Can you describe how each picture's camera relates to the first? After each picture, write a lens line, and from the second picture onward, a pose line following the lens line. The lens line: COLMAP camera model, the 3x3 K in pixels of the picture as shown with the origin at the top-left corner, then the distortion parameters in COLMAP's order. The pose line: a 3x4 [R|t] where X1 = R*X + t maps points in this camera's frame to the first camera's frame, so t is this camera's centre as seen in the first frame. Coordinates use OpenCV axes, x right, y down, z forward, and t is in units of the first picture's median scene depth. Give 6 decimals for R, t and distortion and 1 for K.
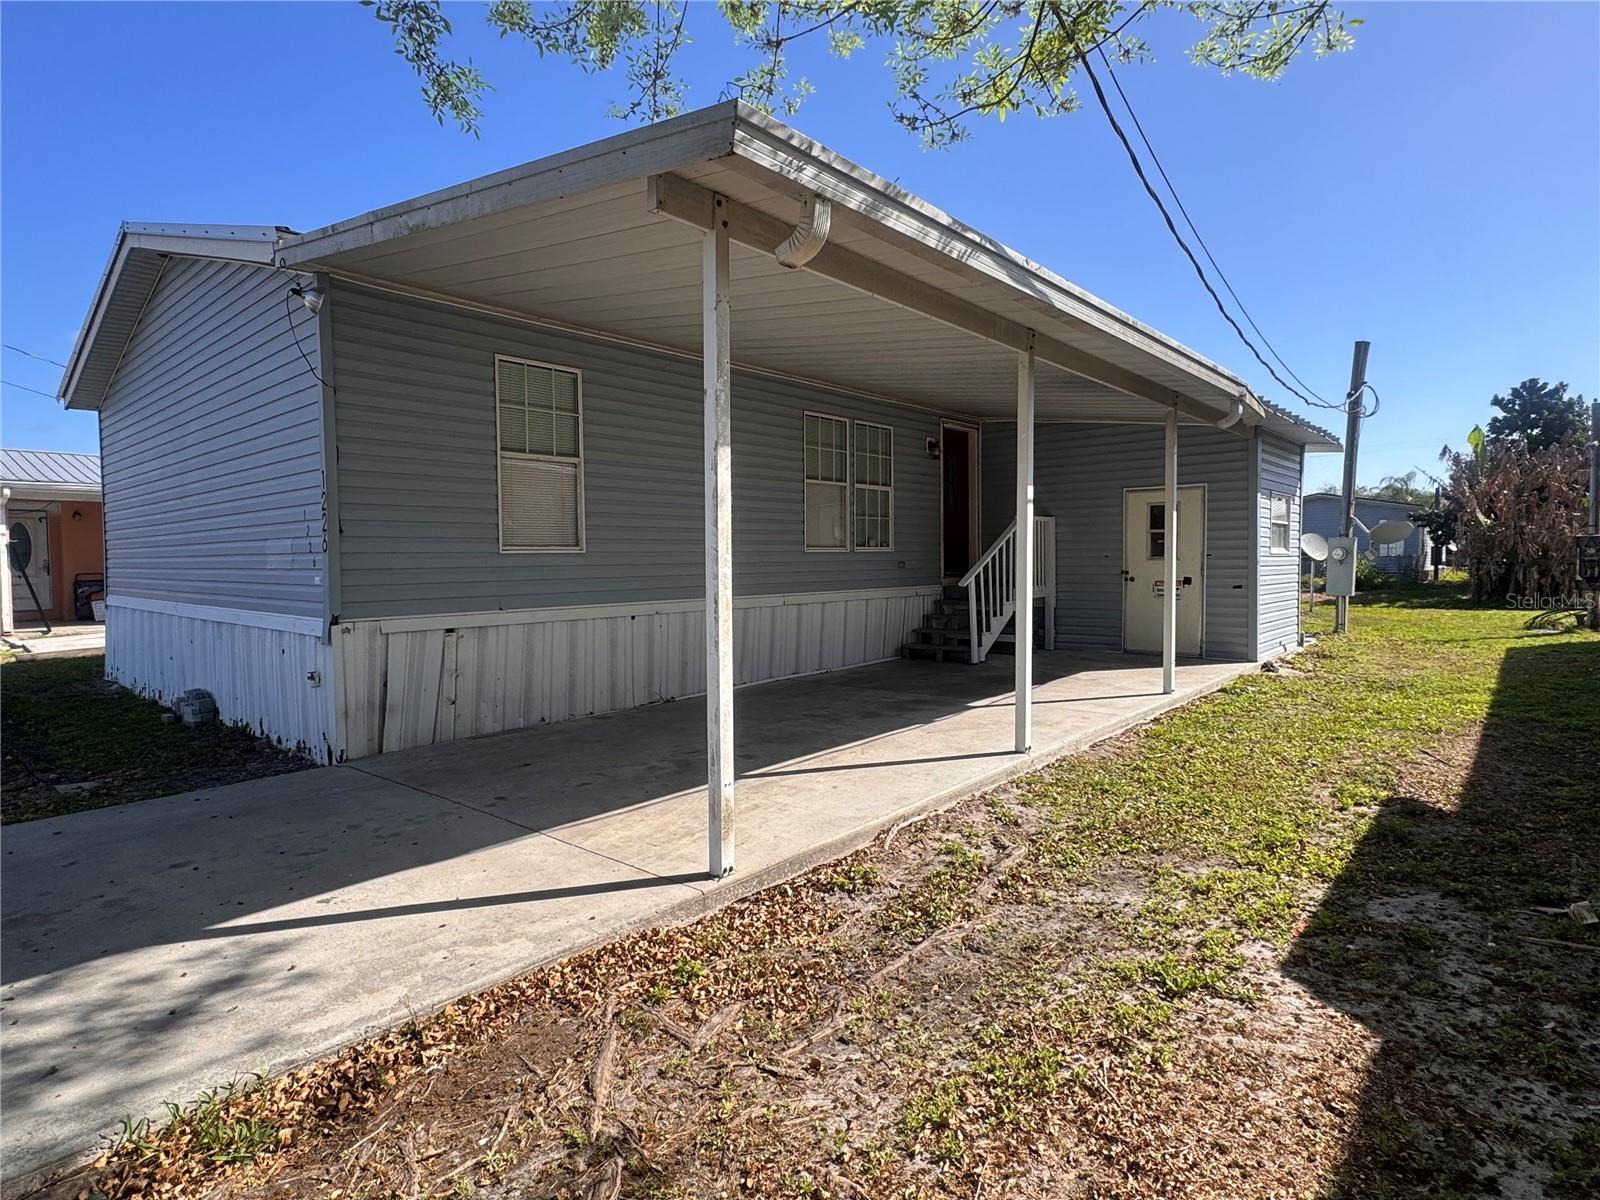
lens RADIAL K [[851.9, 0, 788.5], [0, 851.9, 599.3], [0, 0, 1]] dist [-0.002457, -0.000263]
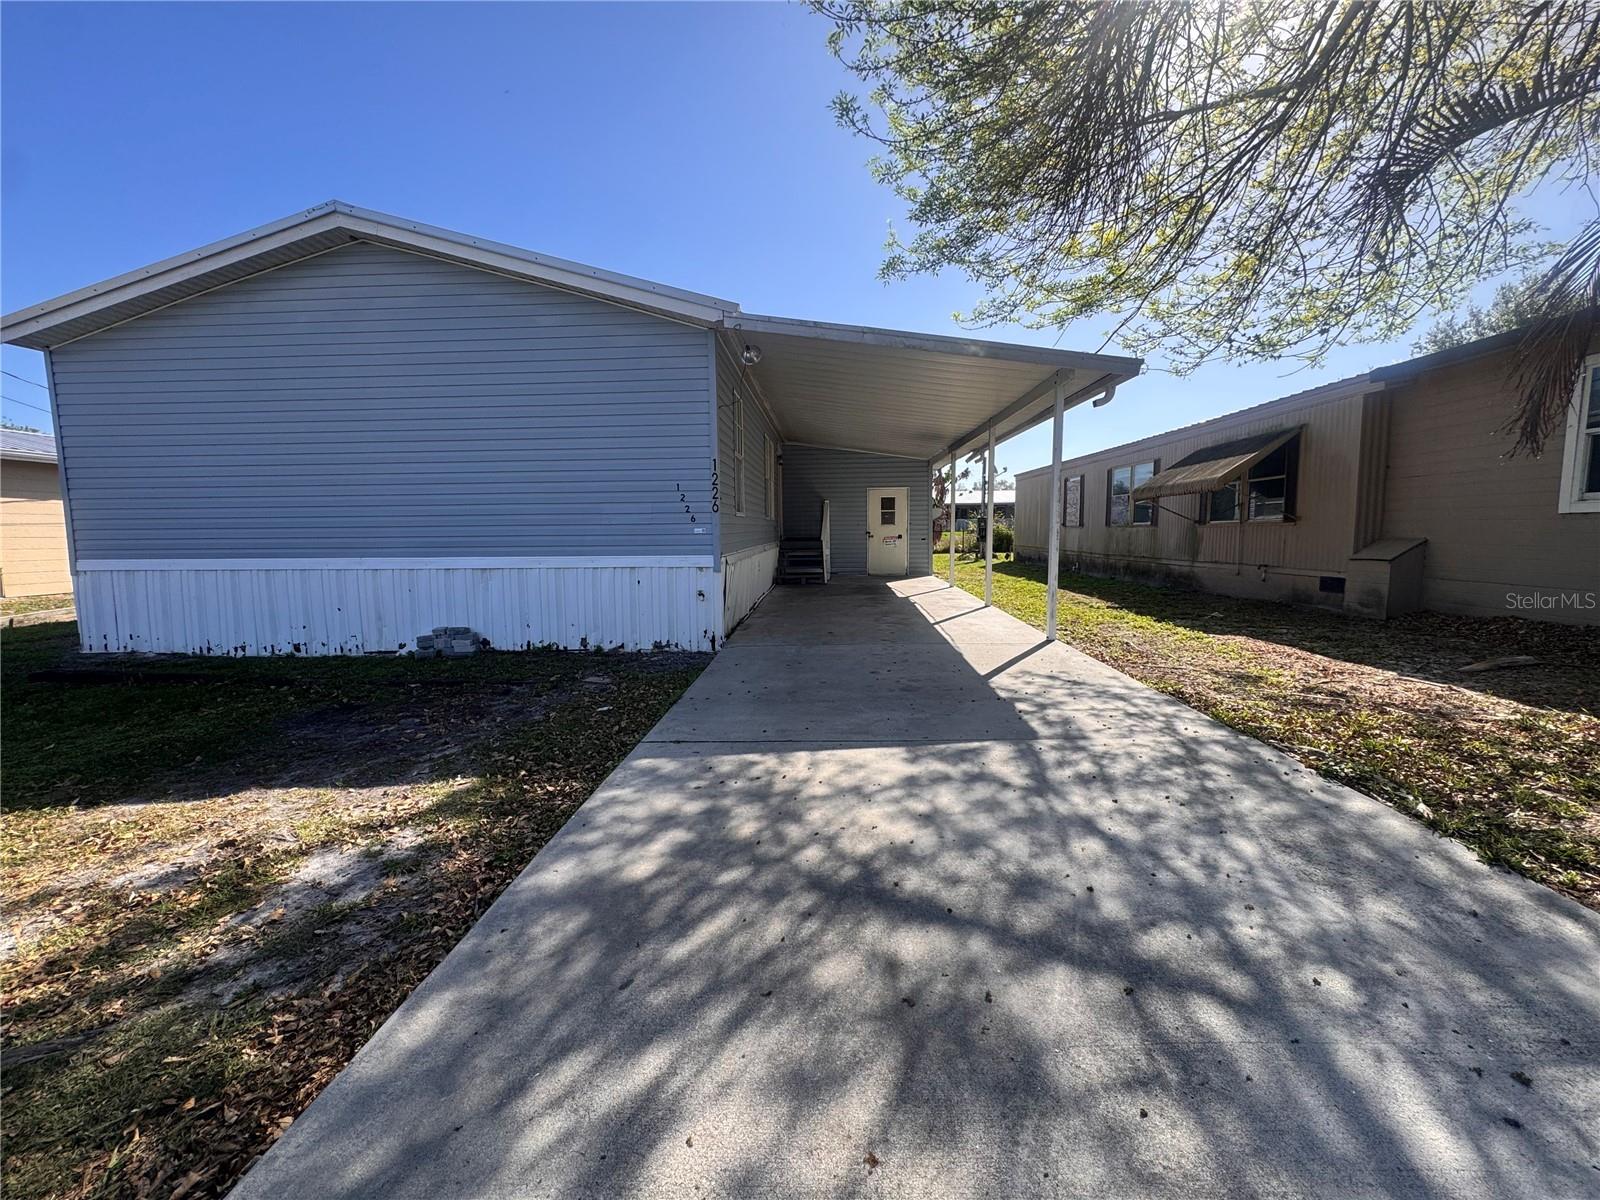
lens RADIAL K [[636.8, 0, 795.5], [0, 636.8, 599.1], [0, 0, 1]] dist [-0.001300, 0.000103]
pose [[0.780962, -0.066820, 0.620994, -0.933994], [0.033083, 0.997291, 0.065705, 0.025292], [-0.623702, -0.030769, 0.781057, -0.003291]]
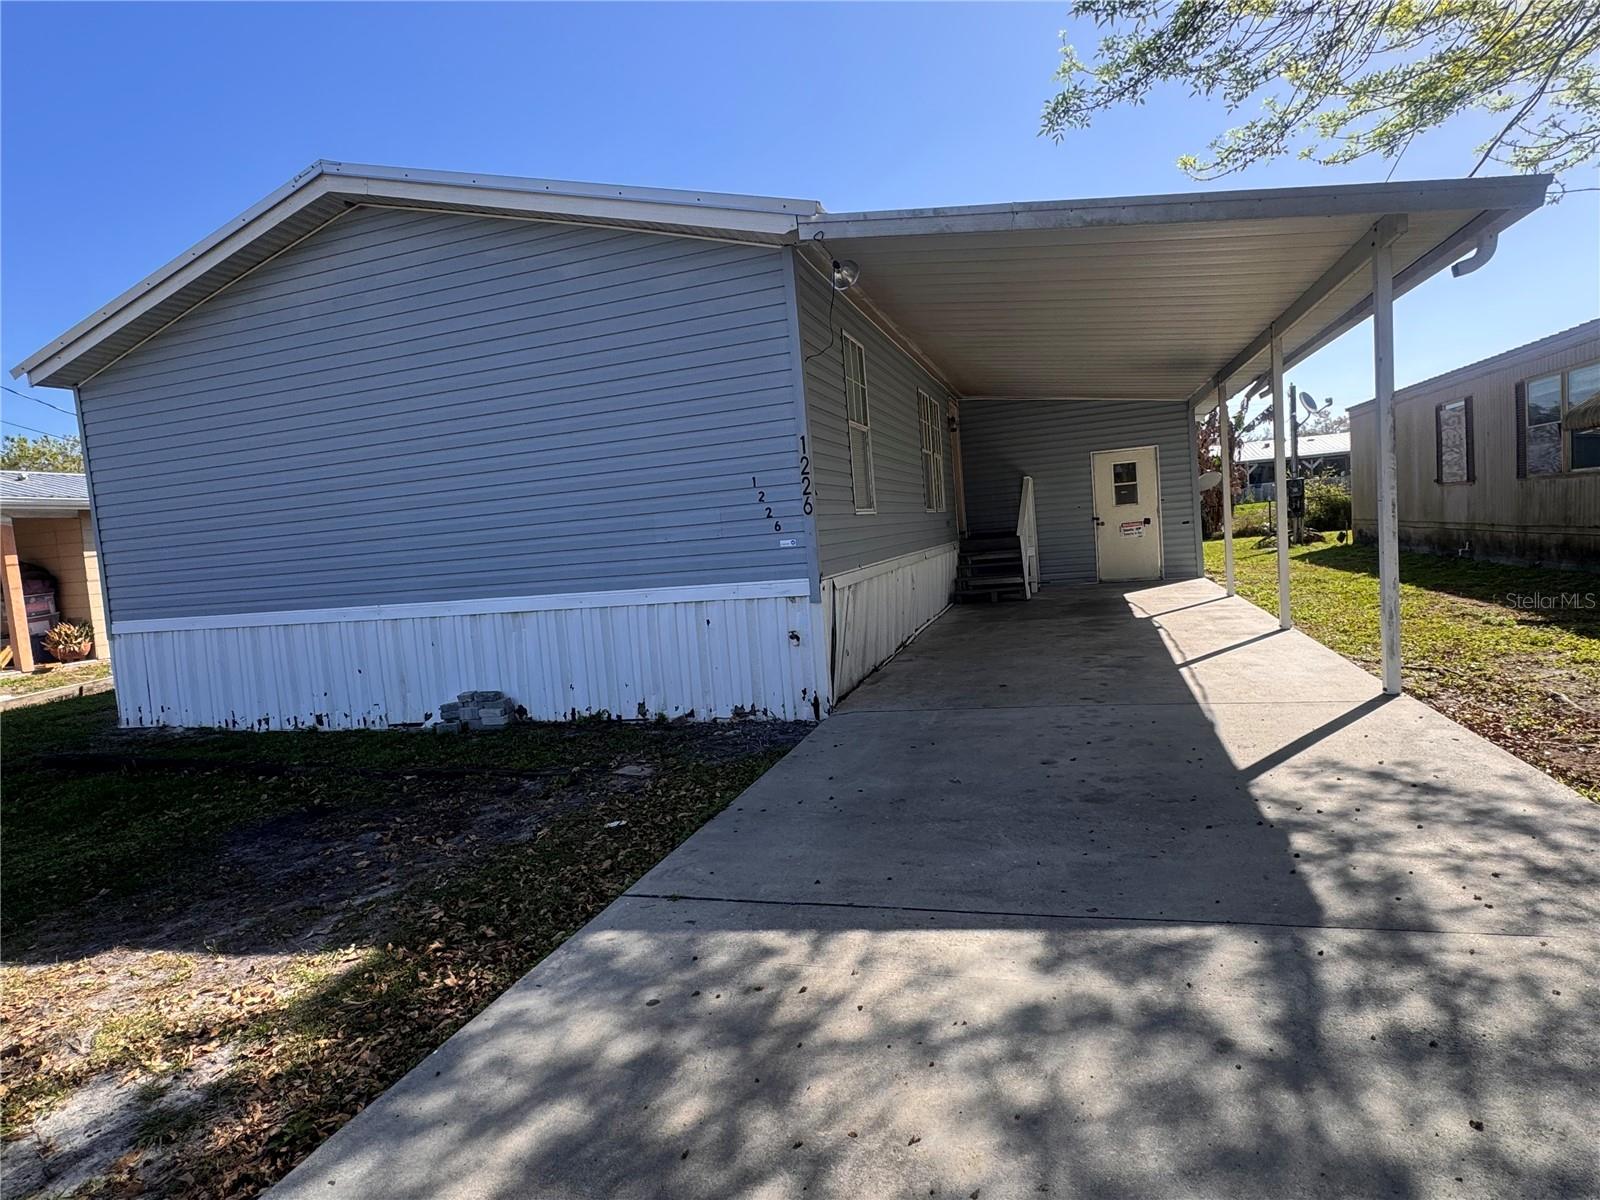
lens RADIAL K [[851.5, 0, 791.6], [0, 851.5, 604.9], [0, 0, 1]] dist [-0.002174, -0.000041]
pose [[0.914667, -0.098576, 0.392005, -0.791496], [0.091977, 0.995124, 0.035628, 0.013079], [-0.393605, 0.003468, 0.919273, 0.035726]]
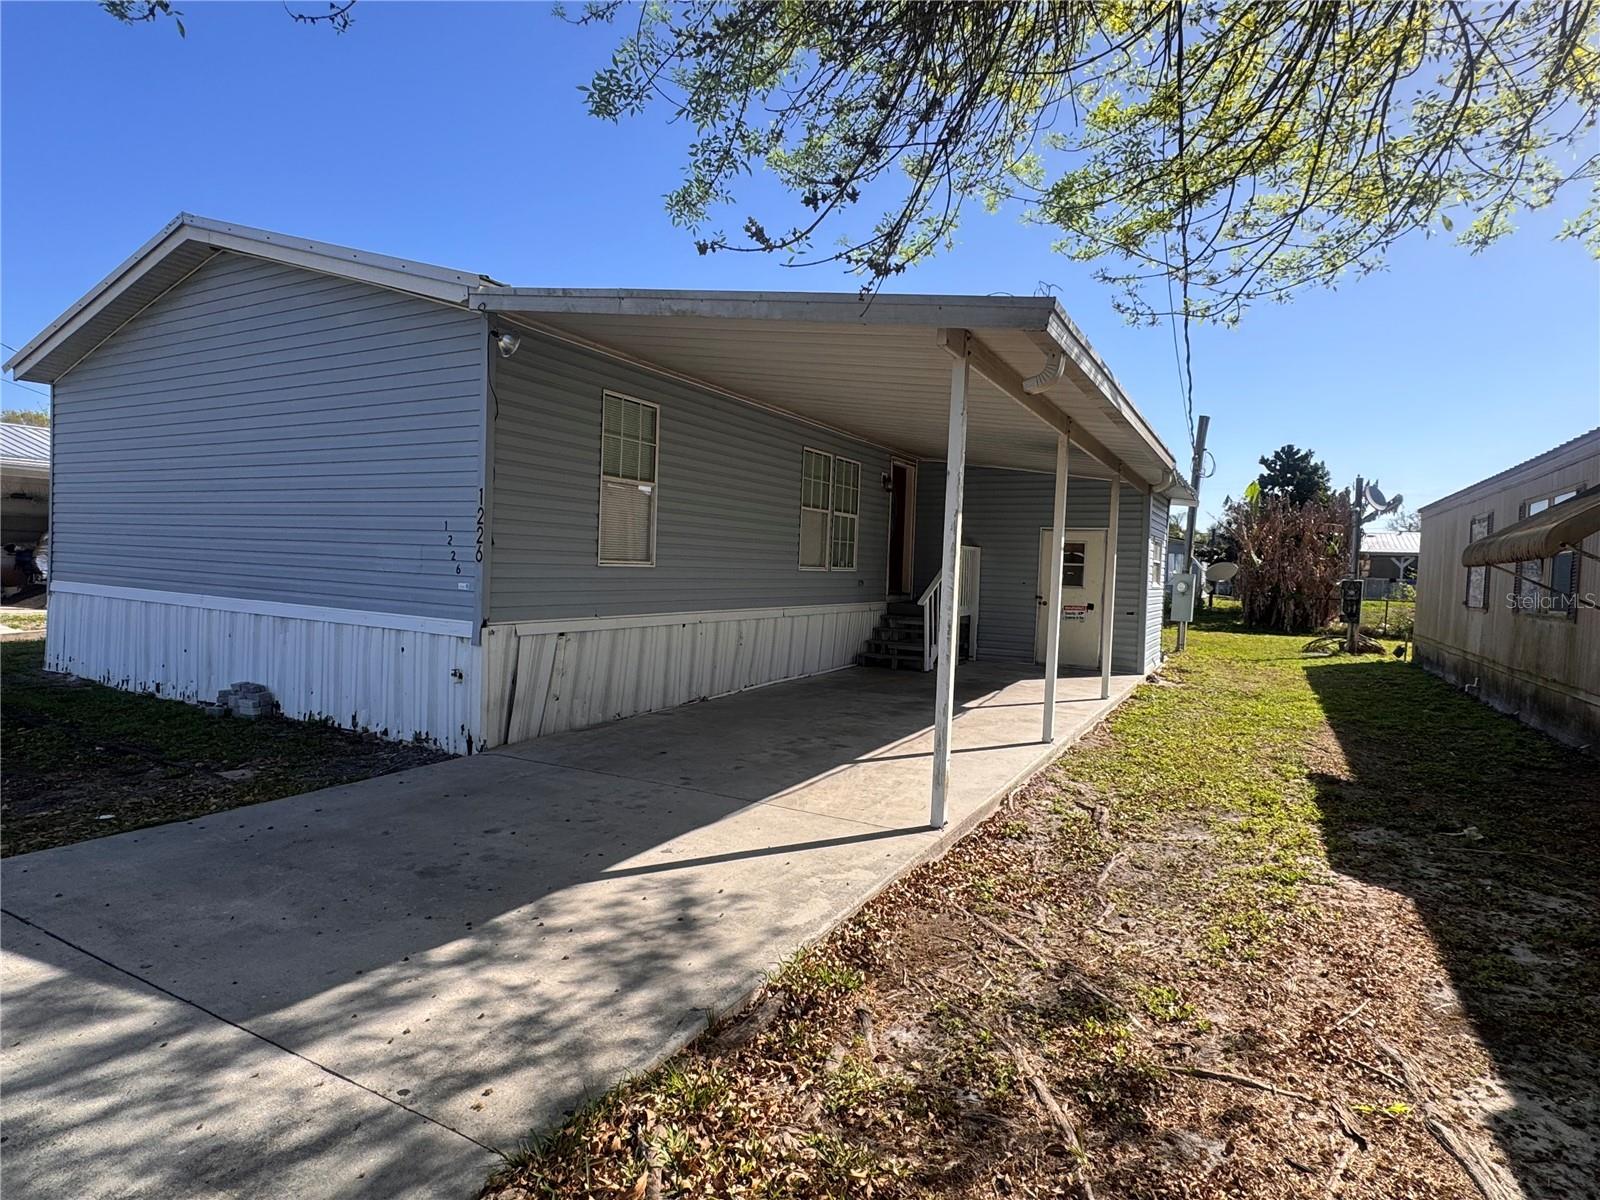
lens RADIAL K [[851.9, 0, 788.5], [0, 851.9, 599.3], [0, 0, 1]] dist [-0.002457, -0.000263]
pose [[0.975763, 0.037435, 0.215606, -0.311381], [-0.036585, 0.999299, -0.007934, -0.009976], [-0.215752, -0.000147, 0.976448, -0.137716]]
